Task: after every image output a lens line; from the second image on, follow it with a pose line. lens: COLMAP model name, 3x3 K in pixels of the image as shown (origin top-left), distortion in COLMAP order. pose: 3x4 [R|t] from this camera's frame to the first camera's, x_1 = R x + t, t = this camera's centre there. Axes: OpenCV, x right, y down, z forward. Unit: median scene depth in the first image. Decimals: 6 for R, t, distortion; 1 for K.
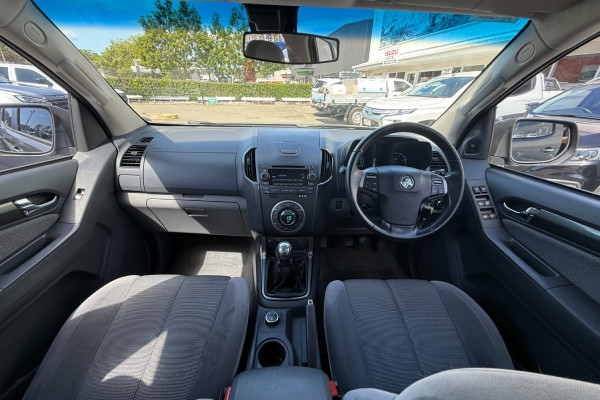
lens RADIAL K [[240.0, 0, 302.1], [0, 240.0, 197.5], [0, 0, 1]] dist [-0.001678, -0.000049]
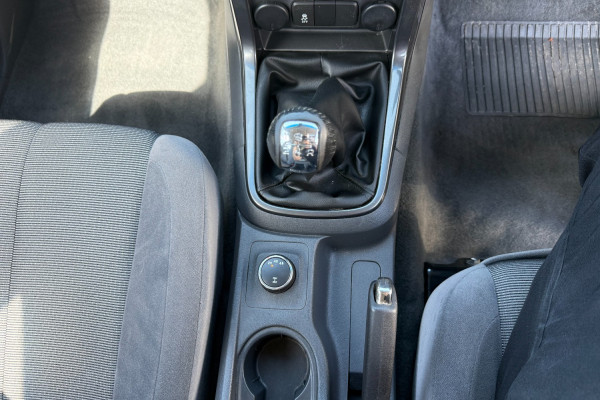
lens RADIAL K [[441.4, 0, 299.8], [0, 441.4, 202.5], [0, 0, 1]] dist [-0.012343, -0.000874]
pose [[0.989750, 0.075521, -0.121210, -0.013568], [0.046959, 0.629446, 0.775624, -0.102850], [0.134871, -0.773365, 0.619448, 0.692406]]
